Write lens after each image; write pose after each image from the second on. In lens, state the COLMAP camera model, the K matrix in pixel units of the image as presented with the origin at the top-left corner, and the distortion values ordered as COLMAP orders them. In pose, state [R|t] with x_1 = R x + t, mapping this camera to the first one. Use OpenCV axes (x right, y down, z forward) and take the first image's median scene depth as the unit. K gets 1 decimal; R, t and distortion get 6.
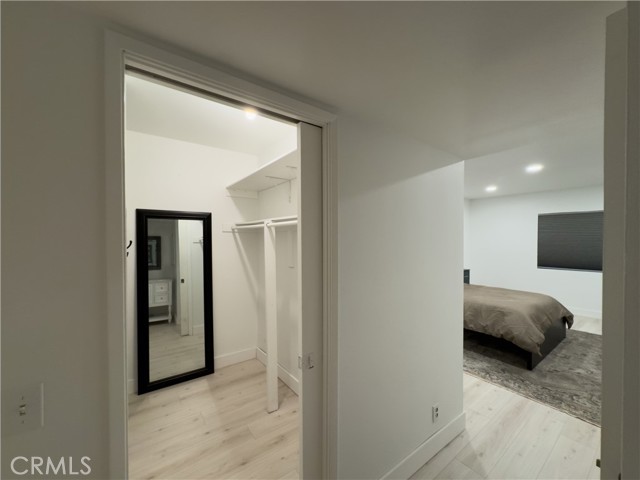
lens RADIAL K [[257.2, 0, 322.2], [0, 257.2, 240.1], [0, 0, 1]] dist [0.000467, -0.000722]
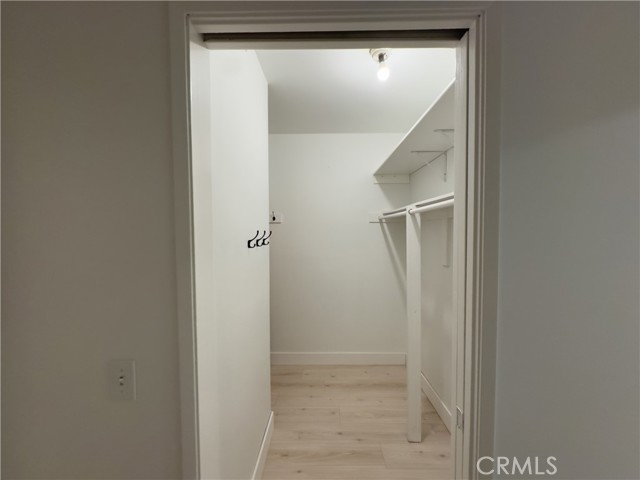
lens RADIAL K [[257.2, 0, 319.8], [0, 257.2, 240.8], [0, 0, 1]] dist [0.000467, -0.000722]
pose [[0.796743, 0.014751, -0.604138, 0.048584], [0.004290, 0.999539, 0.030063, 0.007804], [0.604303, -0.026545, 0.796312, 0.180756]]
